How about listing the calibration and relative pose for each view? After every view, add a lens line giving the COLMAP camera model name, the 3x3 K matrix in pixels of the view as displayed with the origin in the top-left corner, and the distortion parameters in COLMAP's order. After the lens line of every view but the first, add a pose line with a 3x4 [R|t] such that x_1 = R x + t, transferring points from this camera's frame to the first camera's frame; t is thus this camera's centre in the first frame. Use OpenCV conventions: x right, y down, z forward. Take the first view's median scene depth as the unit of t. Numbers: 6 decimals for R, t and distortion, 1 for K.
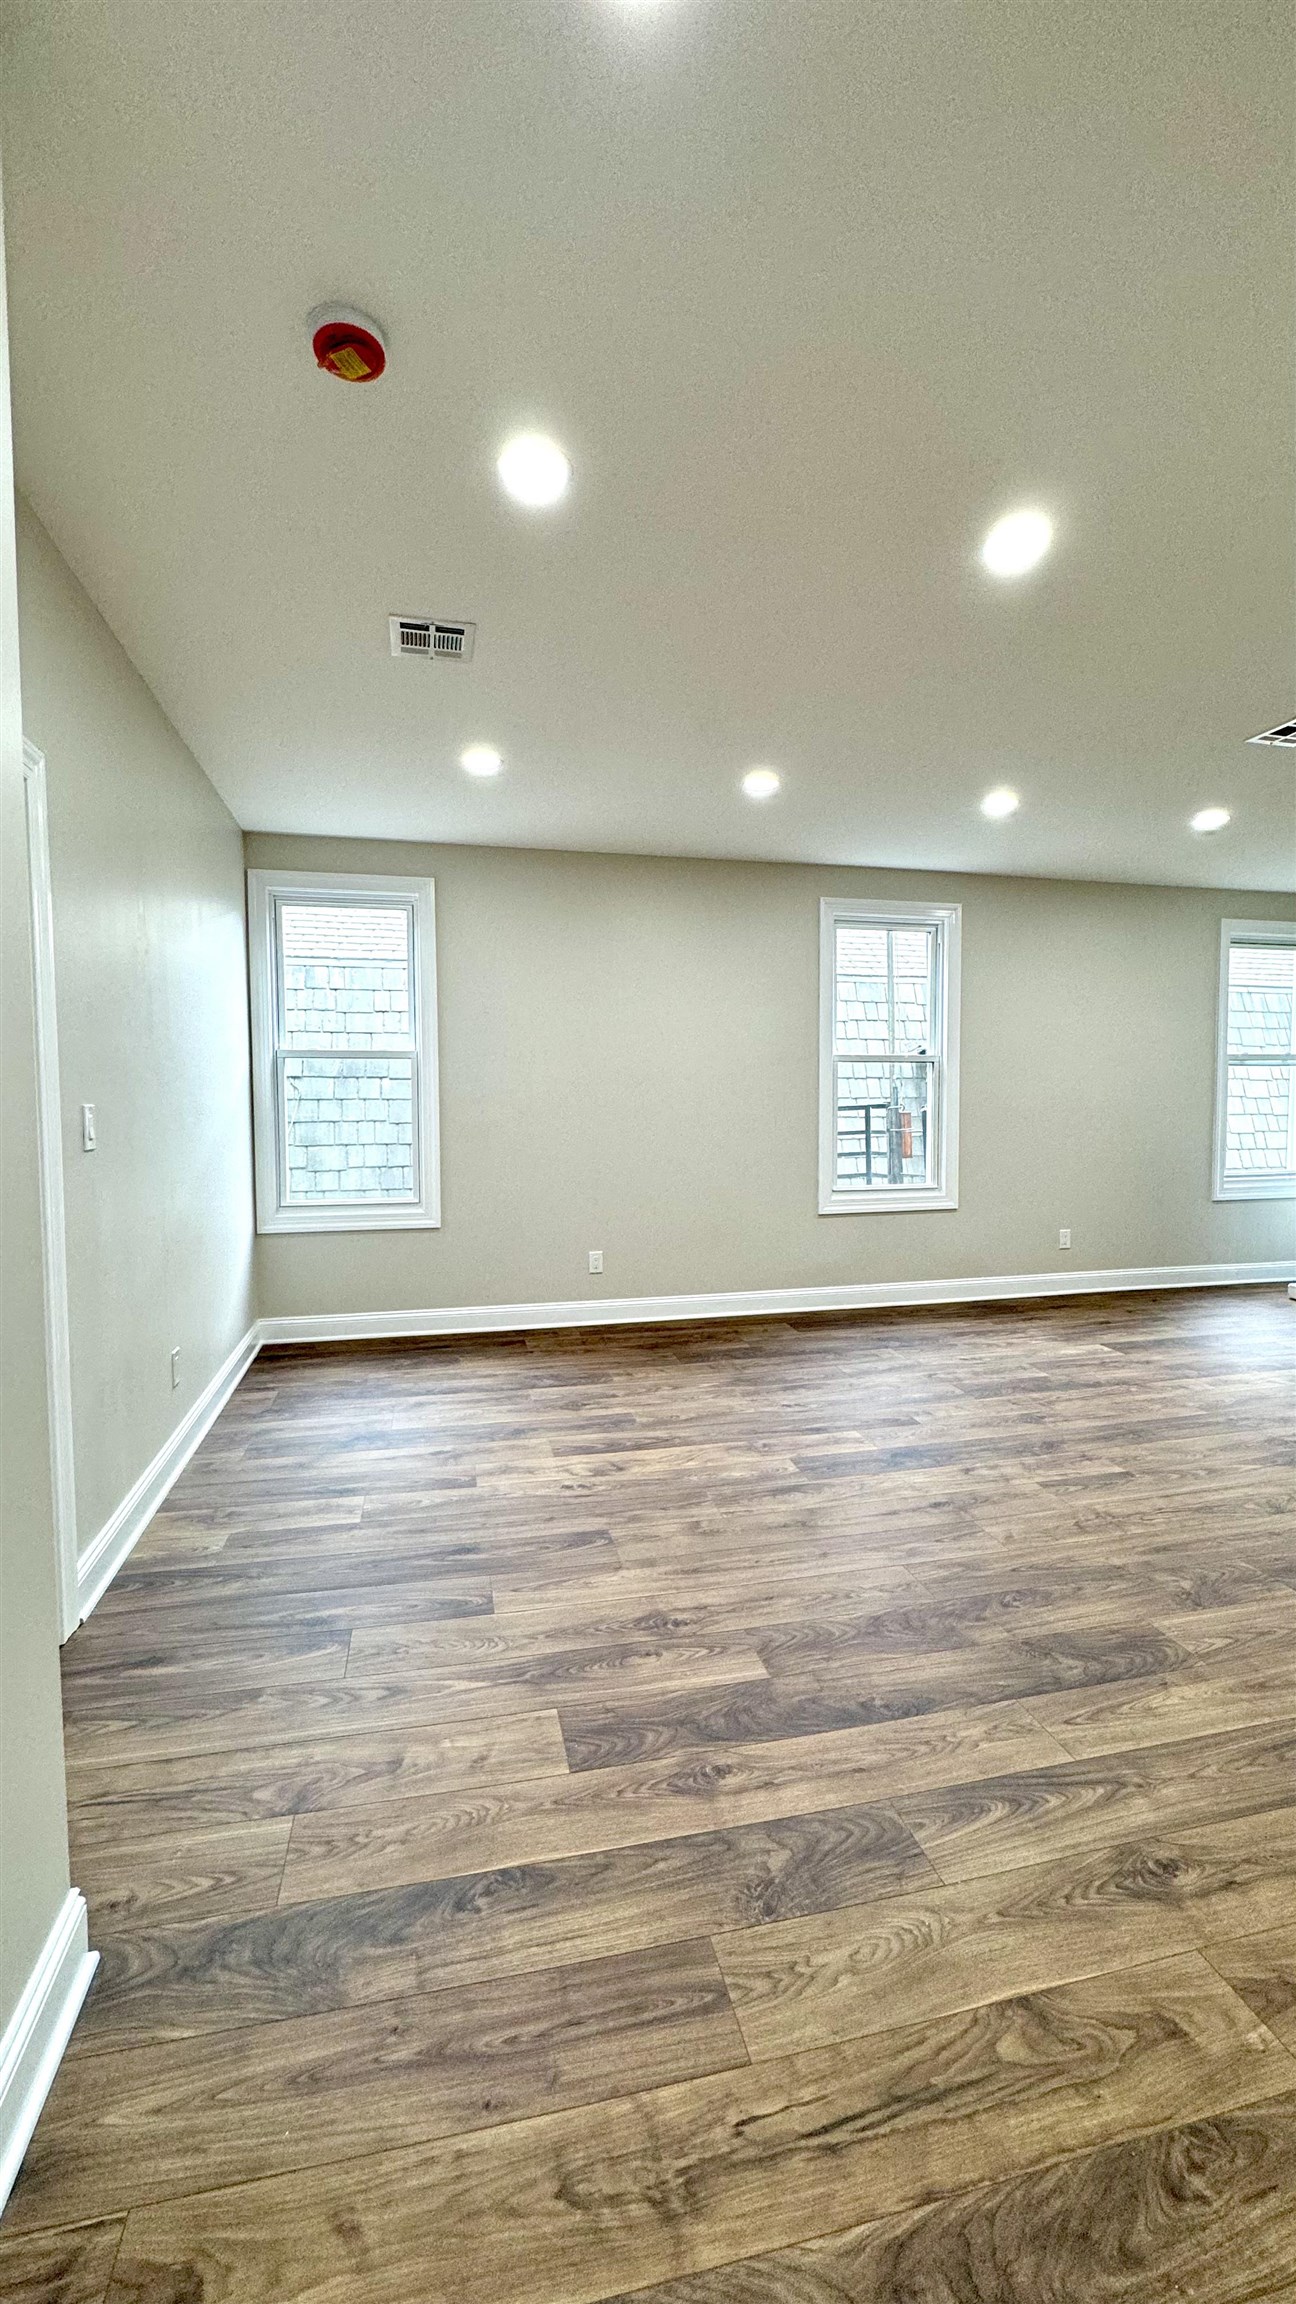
lens RADIAL K [[922.4, 0, 658.9], [0, 922.4, 1148.6], [0, 0, 1]] dist [-0.004394, 0.000819]
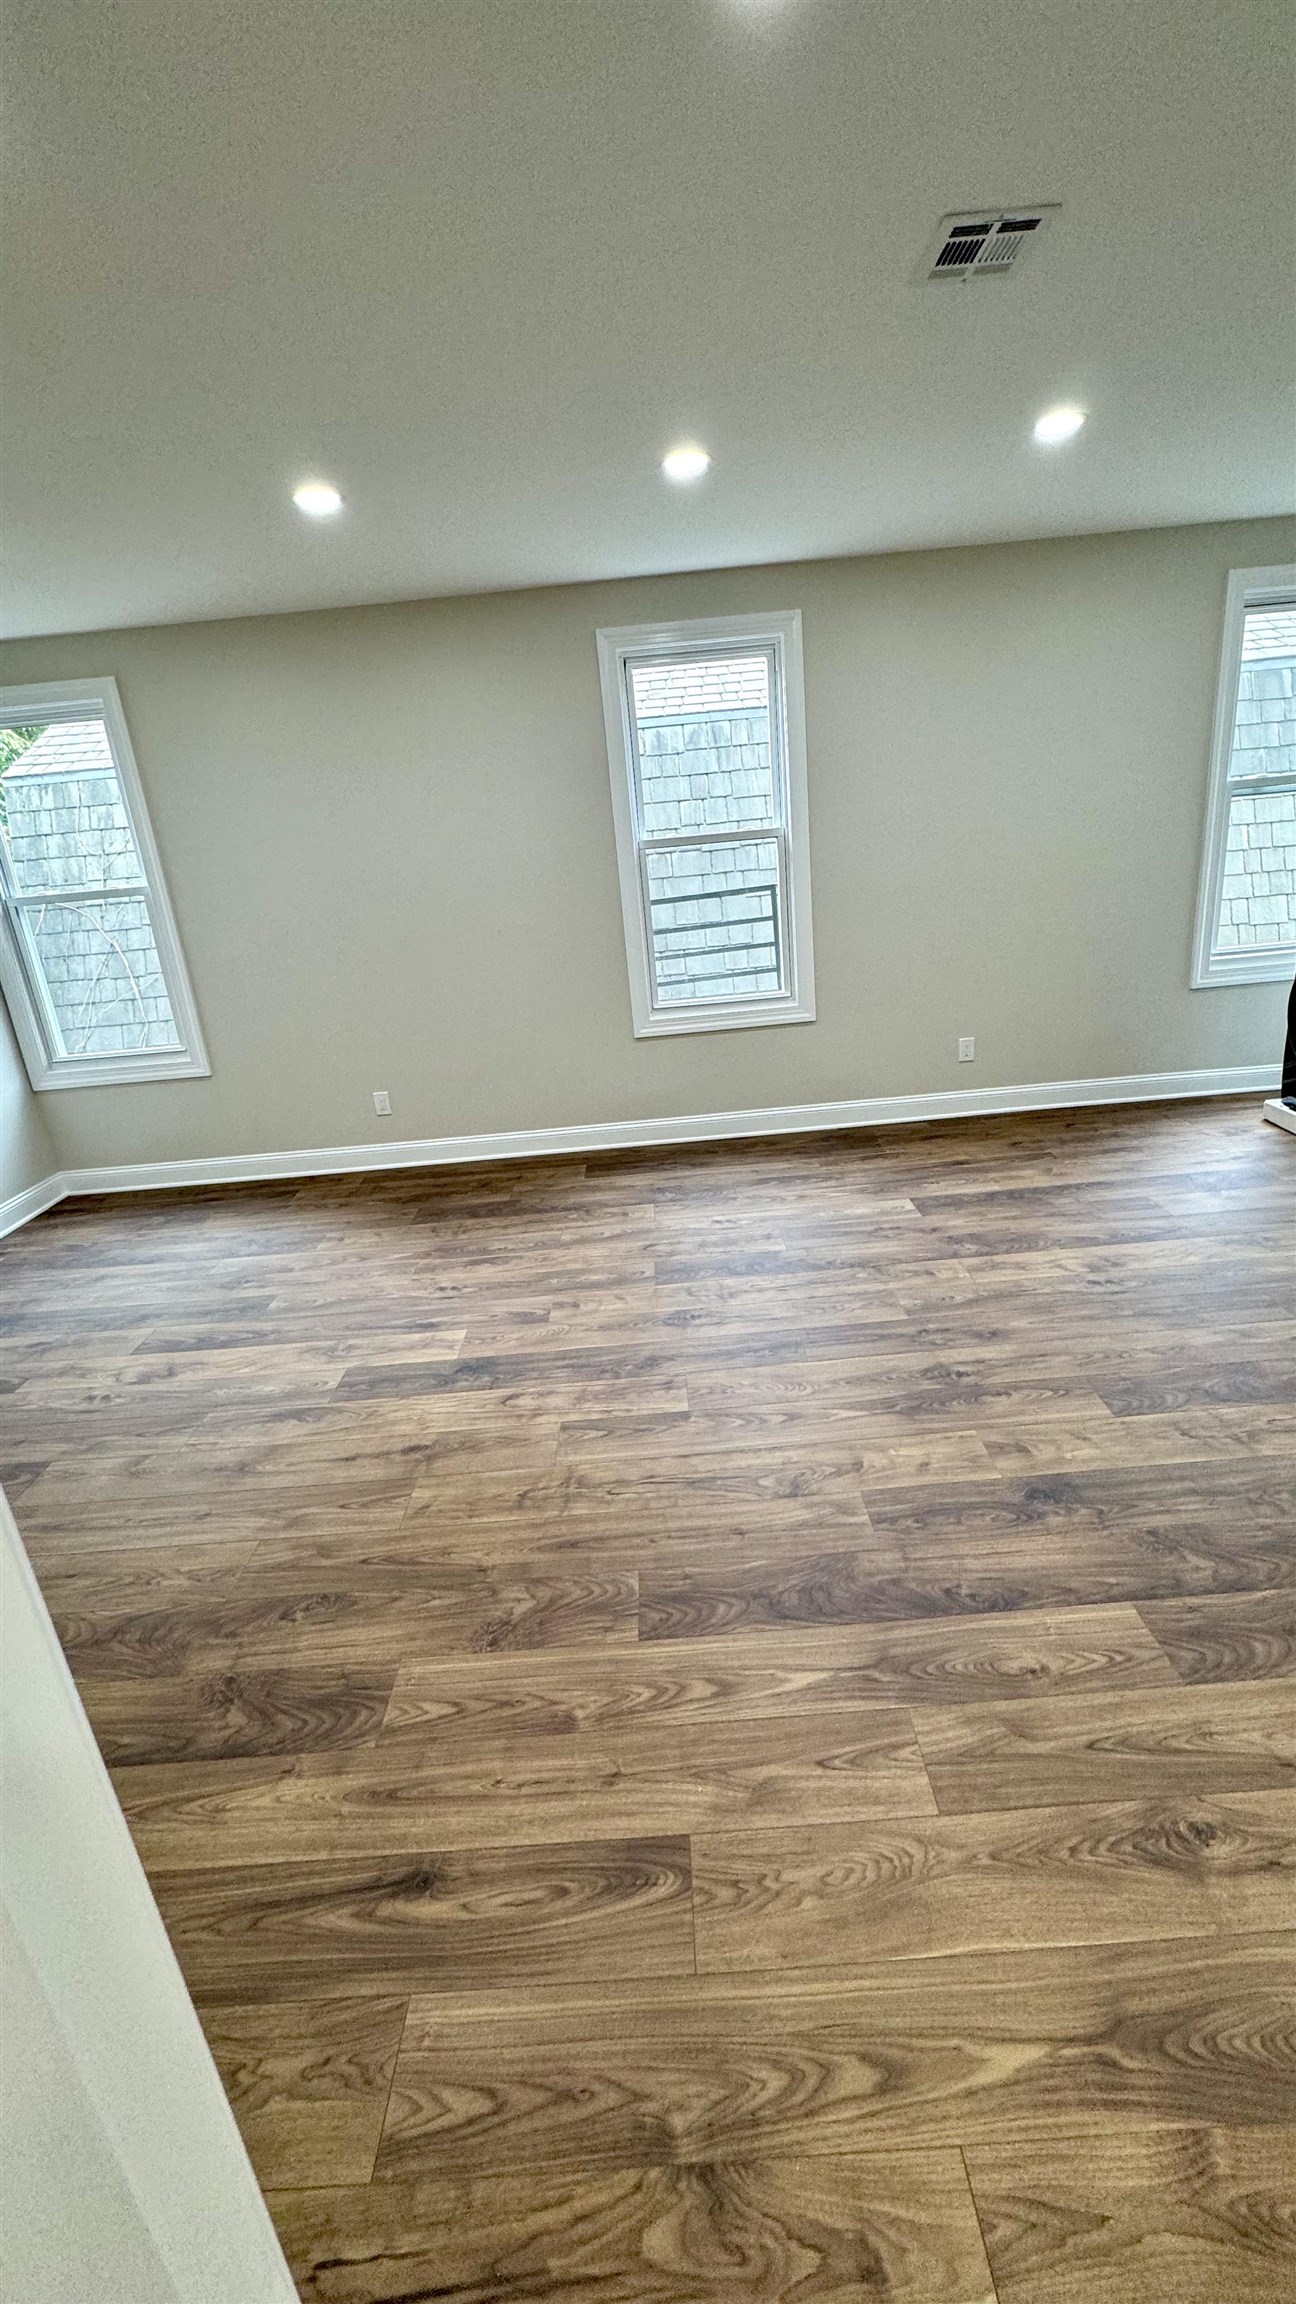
lens RADIAL K [[922.4, 0, 653.1], [0, 922.4, 1150.6], [0, 0, 1]] dist [-0.004394, 0.000819]
pose [[0.971482, -0.008377, -0.236965, 0.598232], [0.071718, 0.962946, 0.259983, -0.075943], [0.226007, -0.269563, 0.936086, 0.259713]]
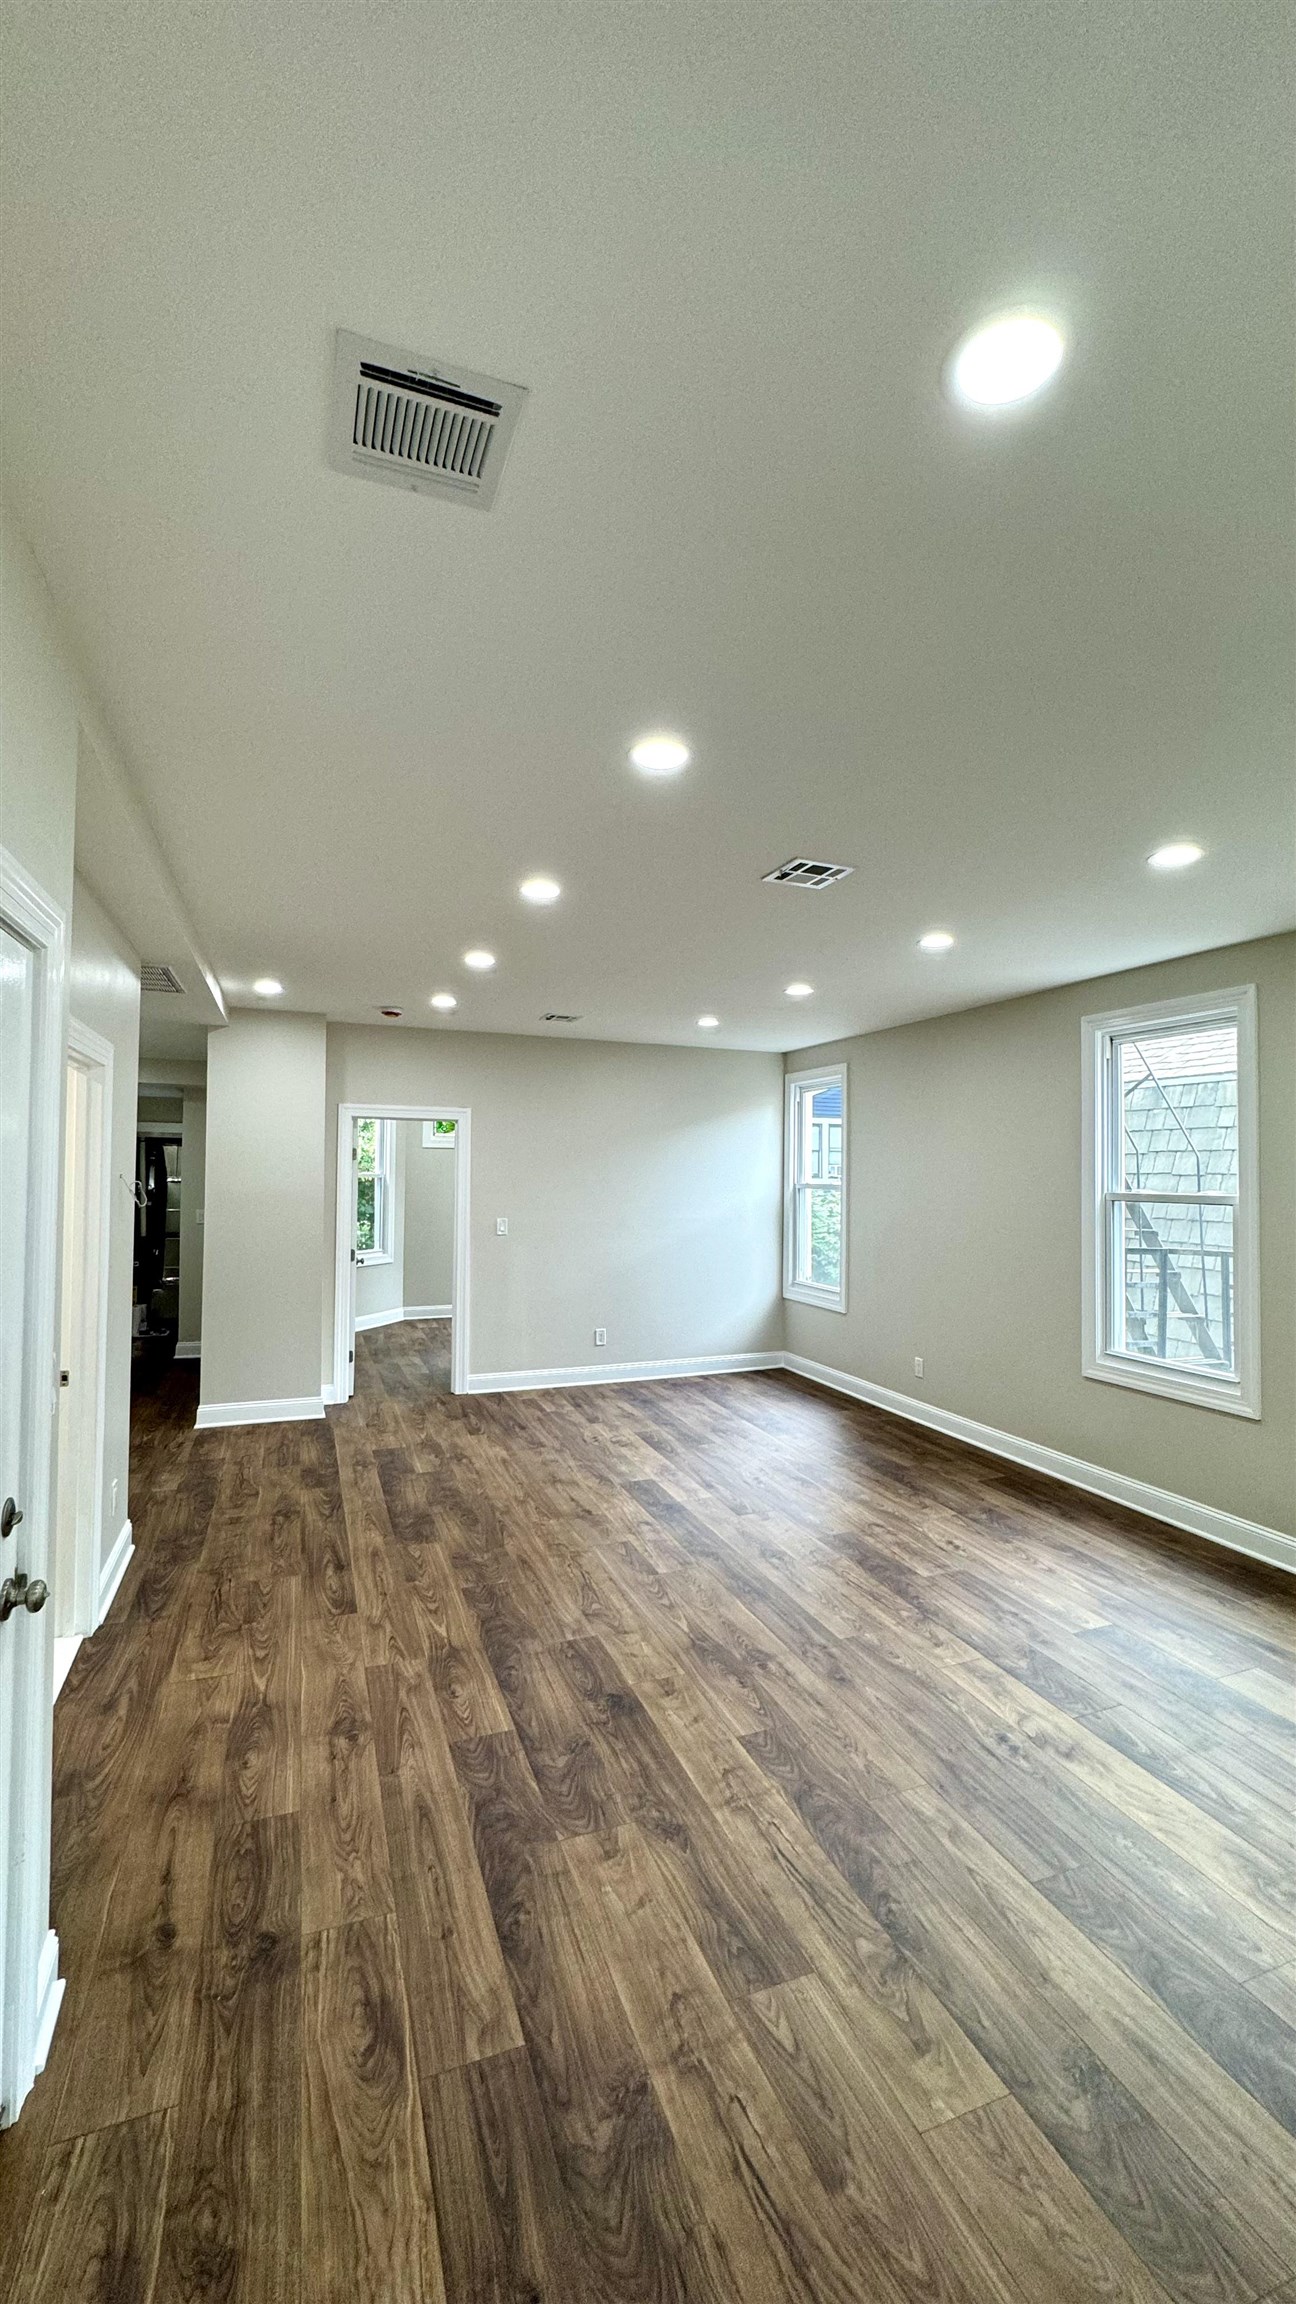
lens RADIAL K [[922.4, 0, 647.6], [0, 922.4, 1155.5], [0, 0, 1]] dist [-0.004394, 0.000819]
pose [[0.126800, -0.012276, -0.991852, 1.499710], [-0.061093, 0.997928, -0.020162, -0.142967], [0.990045, 0.063152, 0.125787, 0.713586]]
